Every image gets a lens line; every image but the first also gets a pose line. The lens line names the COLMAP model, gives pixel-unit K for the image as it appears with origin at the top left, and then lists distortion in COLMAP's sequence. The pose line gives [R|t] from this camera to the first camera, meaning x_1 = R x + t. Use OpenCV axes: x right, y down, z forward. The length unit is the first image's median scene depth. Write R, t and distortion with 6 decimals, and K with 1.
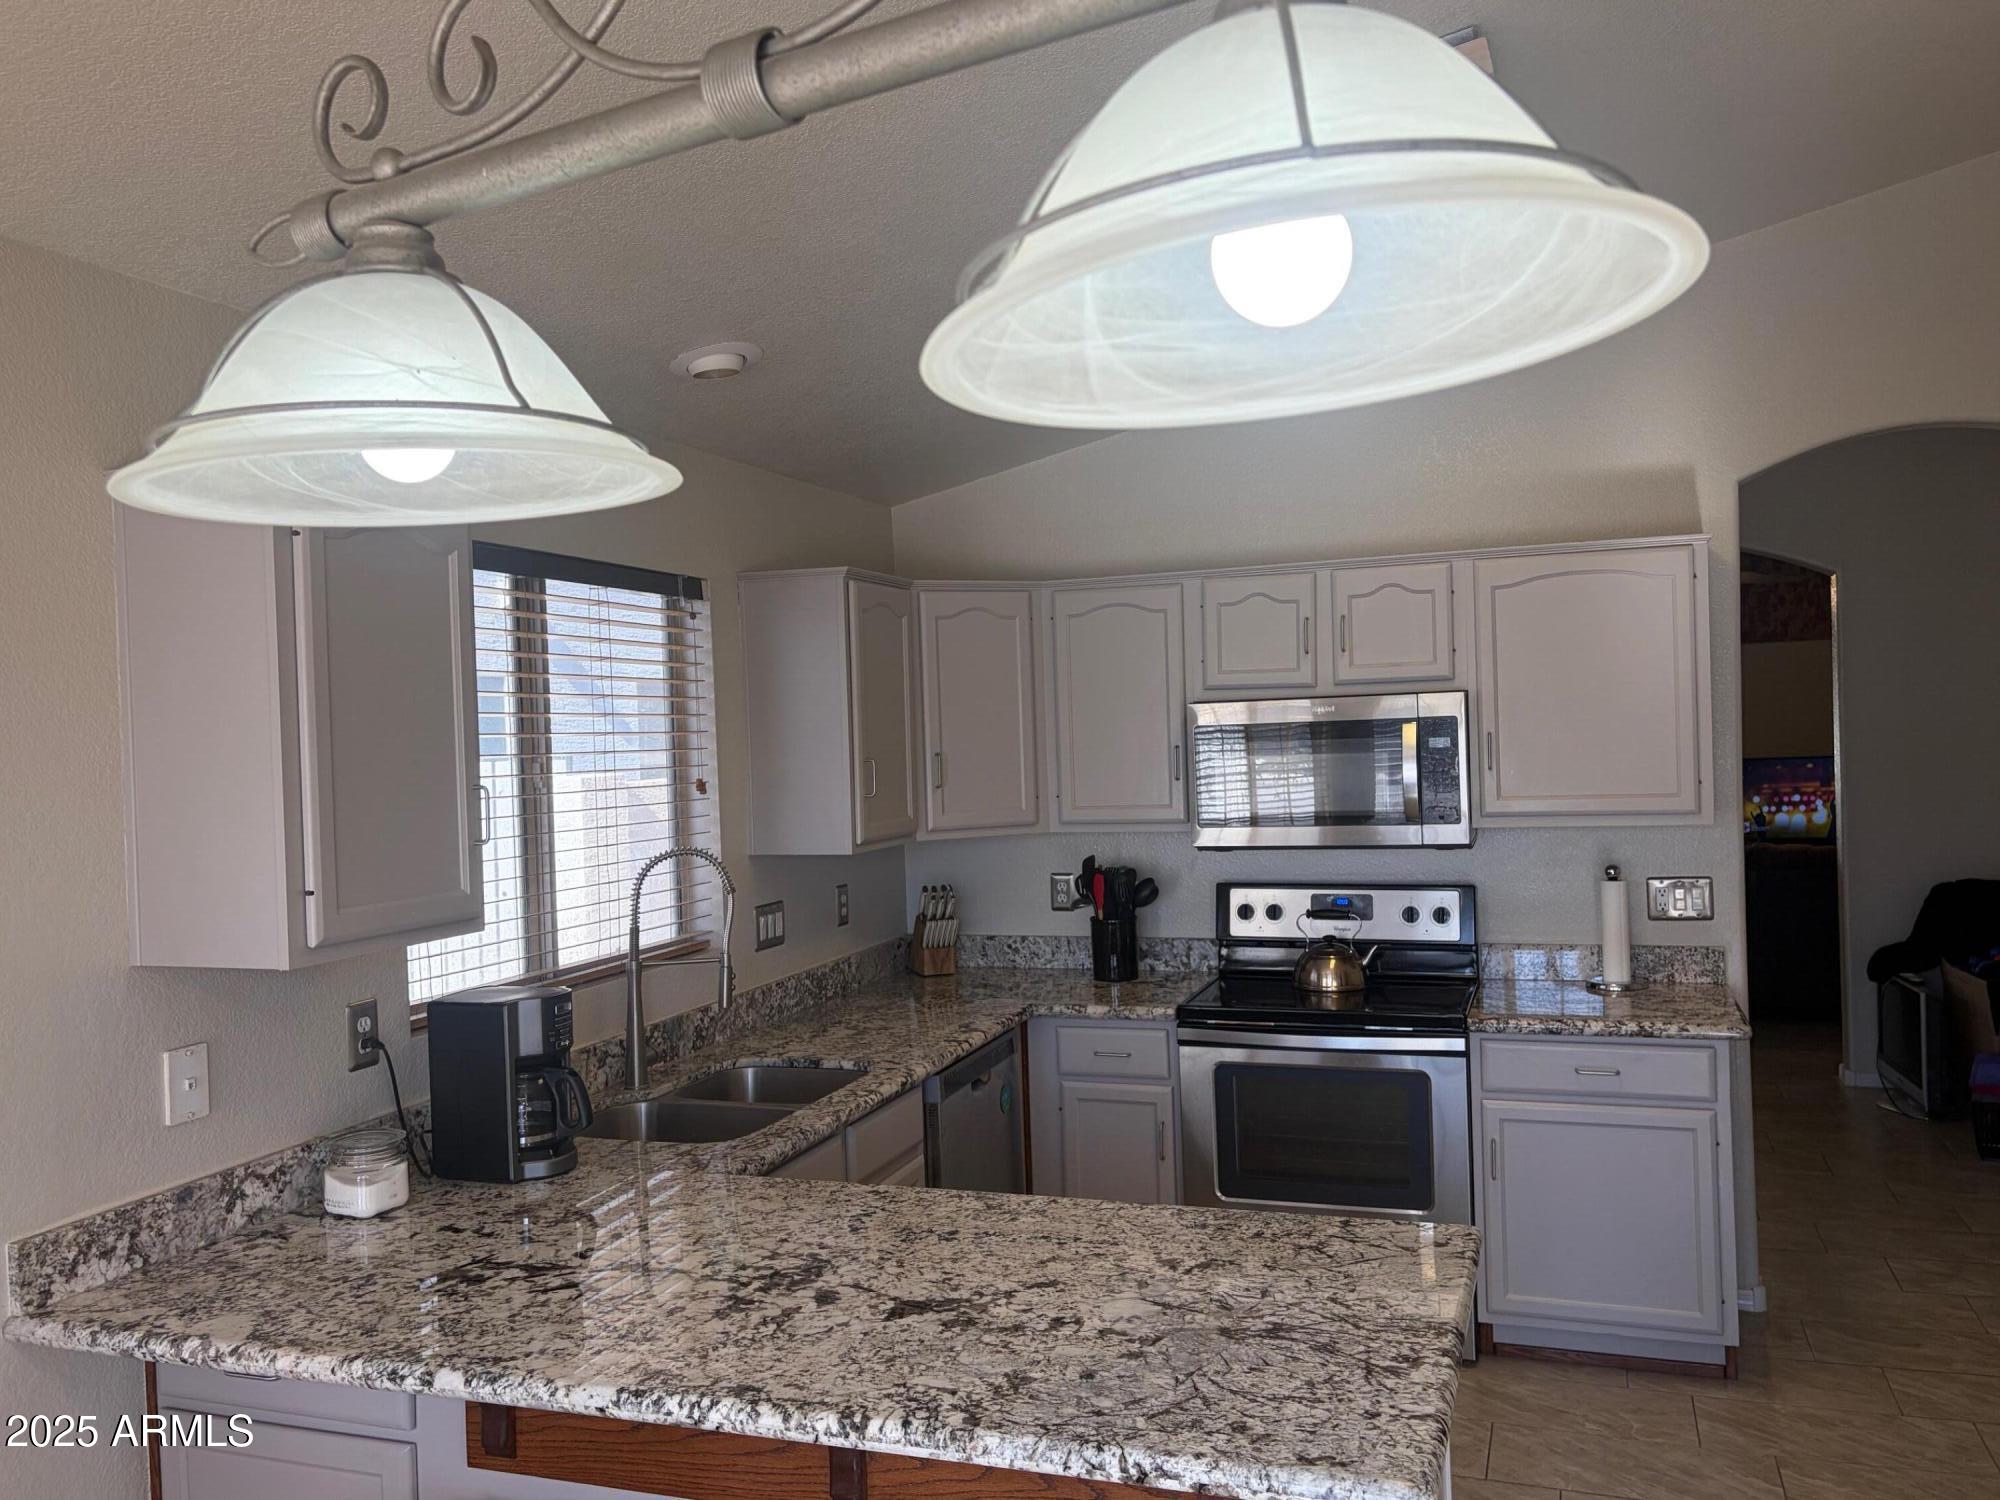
lens RADIAL K [[1555.8, 0, 997.4], [0, 1555.8, 750.9], [0, 0, 1]] dist [-0.002692, -0.009469]
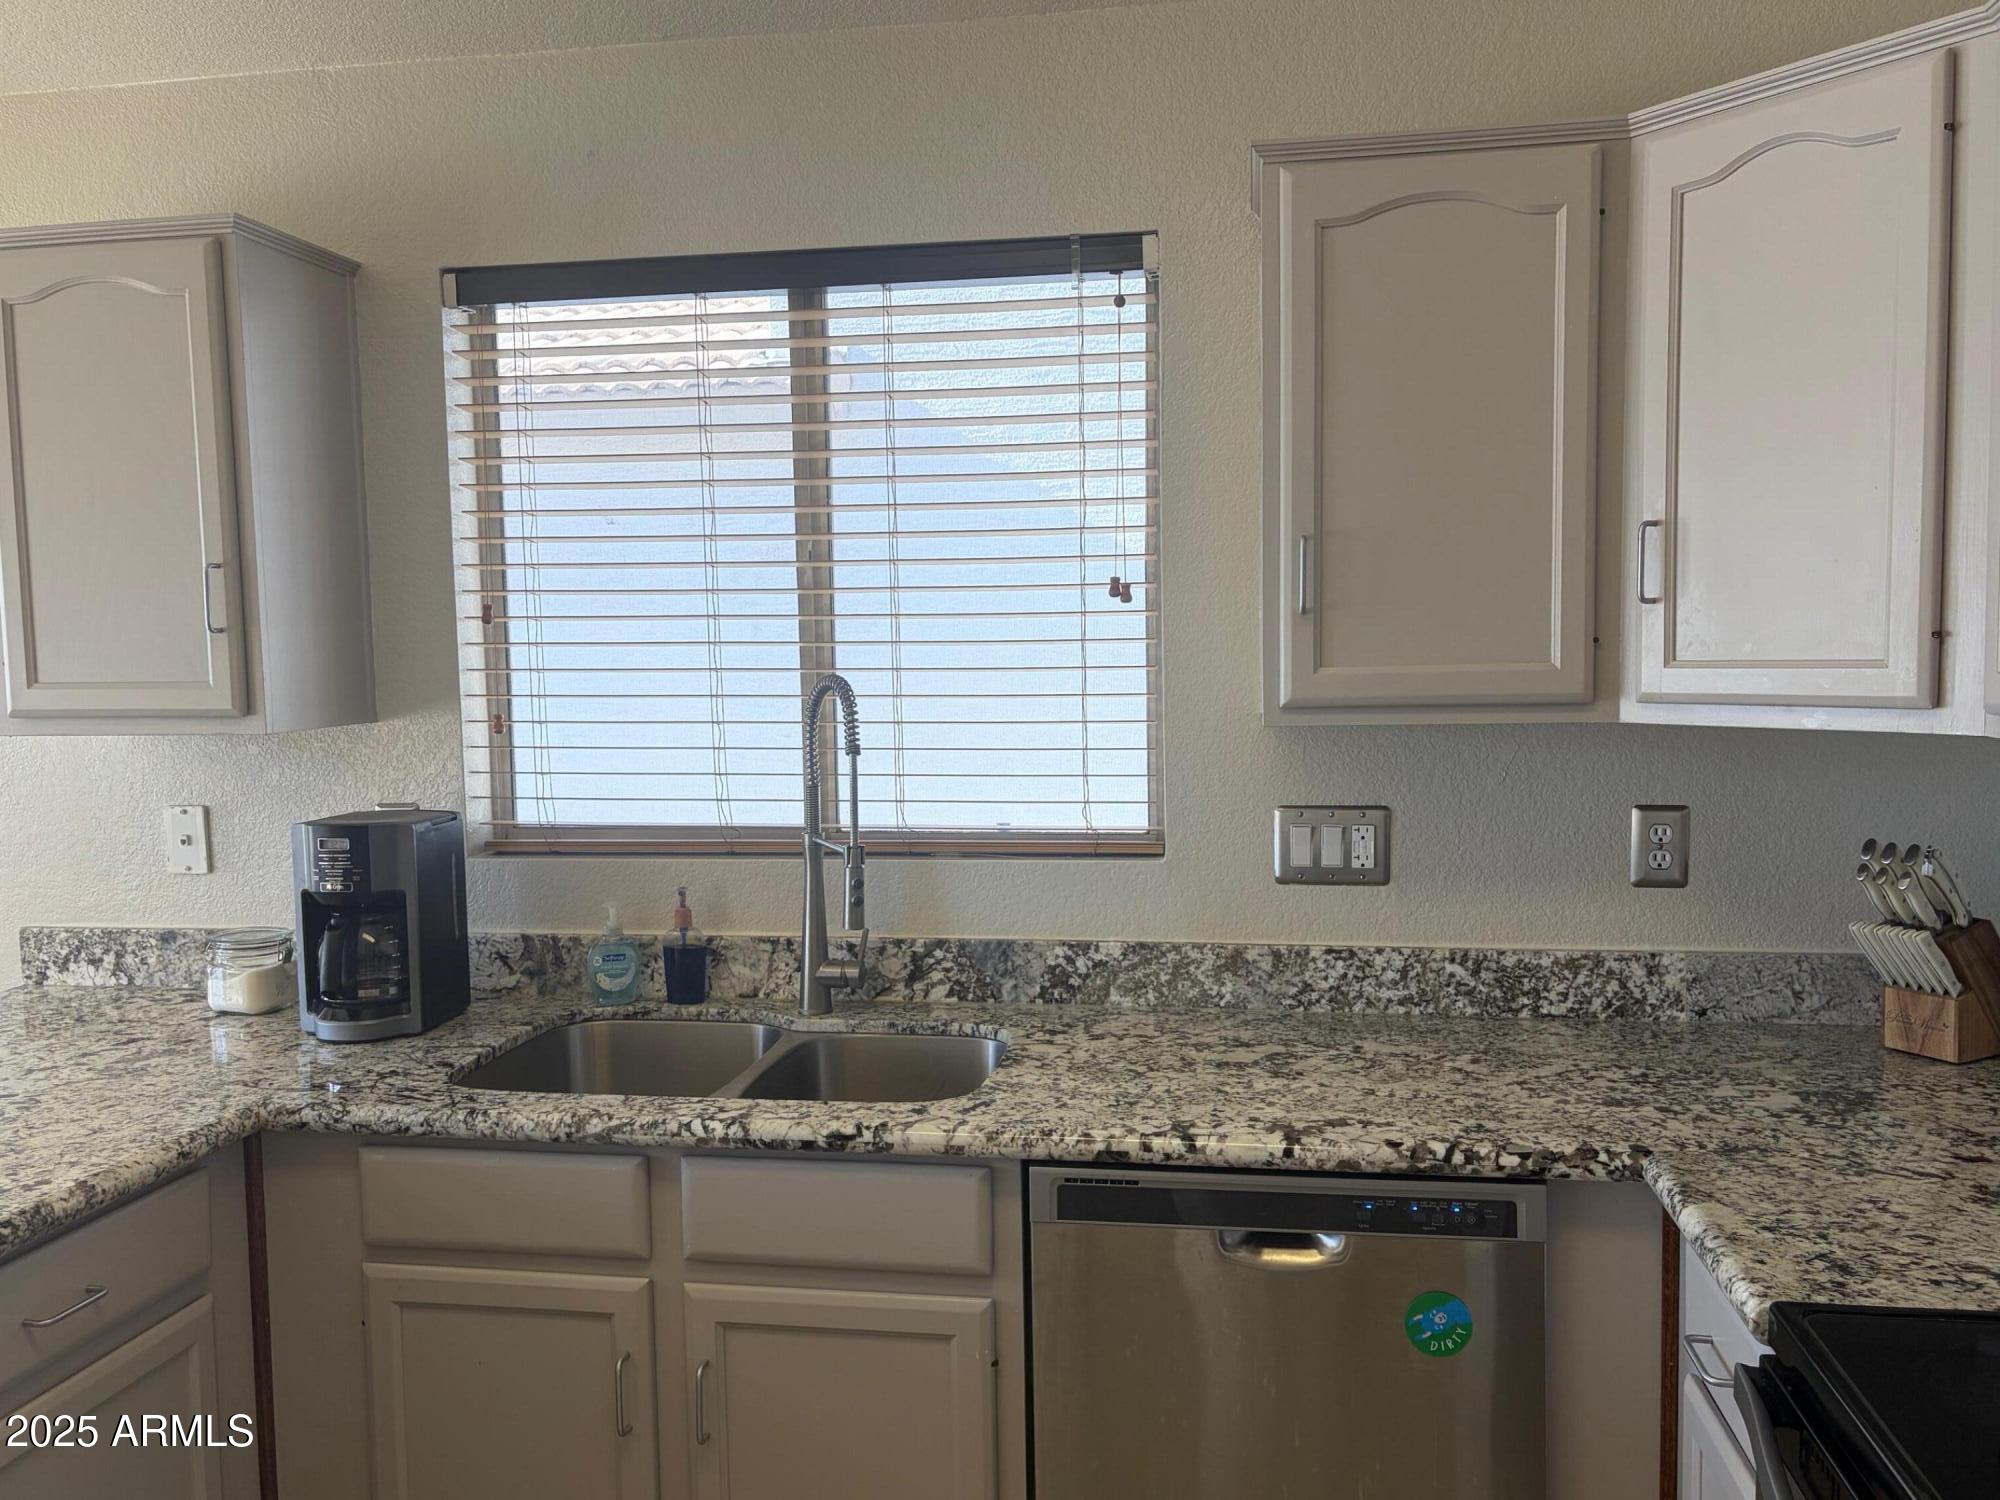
lens RADIAL K [[1661.8, 0, 1012.3], [0, 1661.8, 751.3], [0, 0, 1]] dist [0.013775, 0.002597]
pose [[0.163236, 0.109348, -0.980509, 0.441765], [0.003523, 0.993768, 0.111413, 0.013517], [0.986581, -0.021641, 0.161833, 0.847947]]
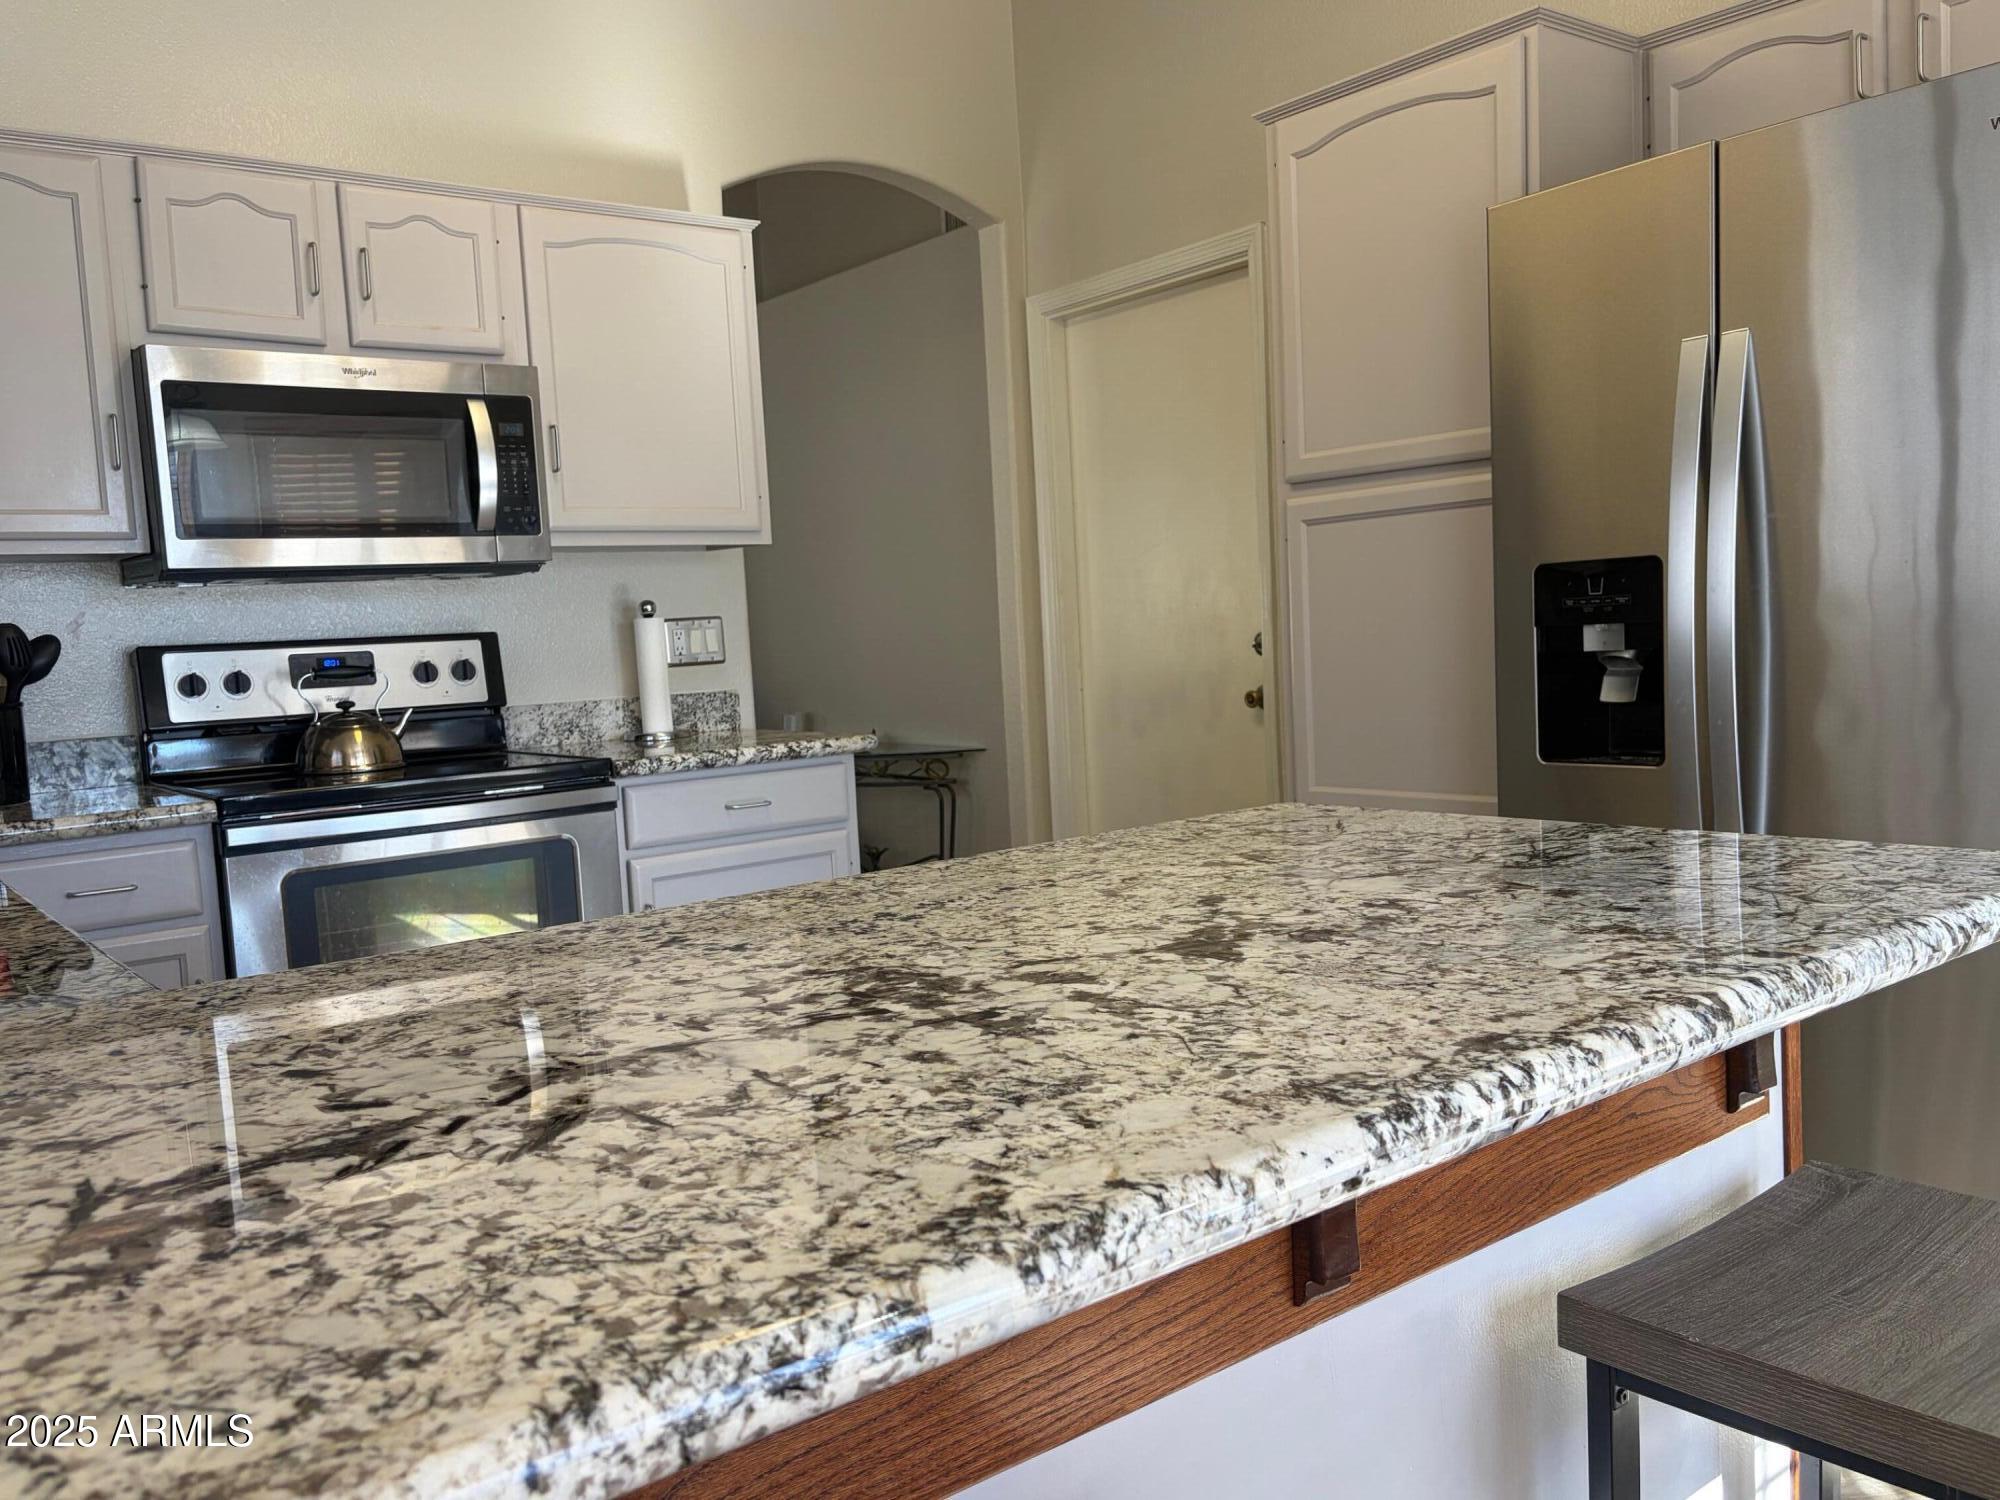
lens RADIAL K [[1613.2, 0, 999.0], [0, 1613.2, 756.3], [0, 0, 1]] dist [0.009849, 0.021791]
pose [[0.562522, -0.077582, 0.823135, -0.269228], [0.044006, 0.996986, 0.063894, 0.122904], [-0.825611, 0.000281, 0.564240, 0.360751]]
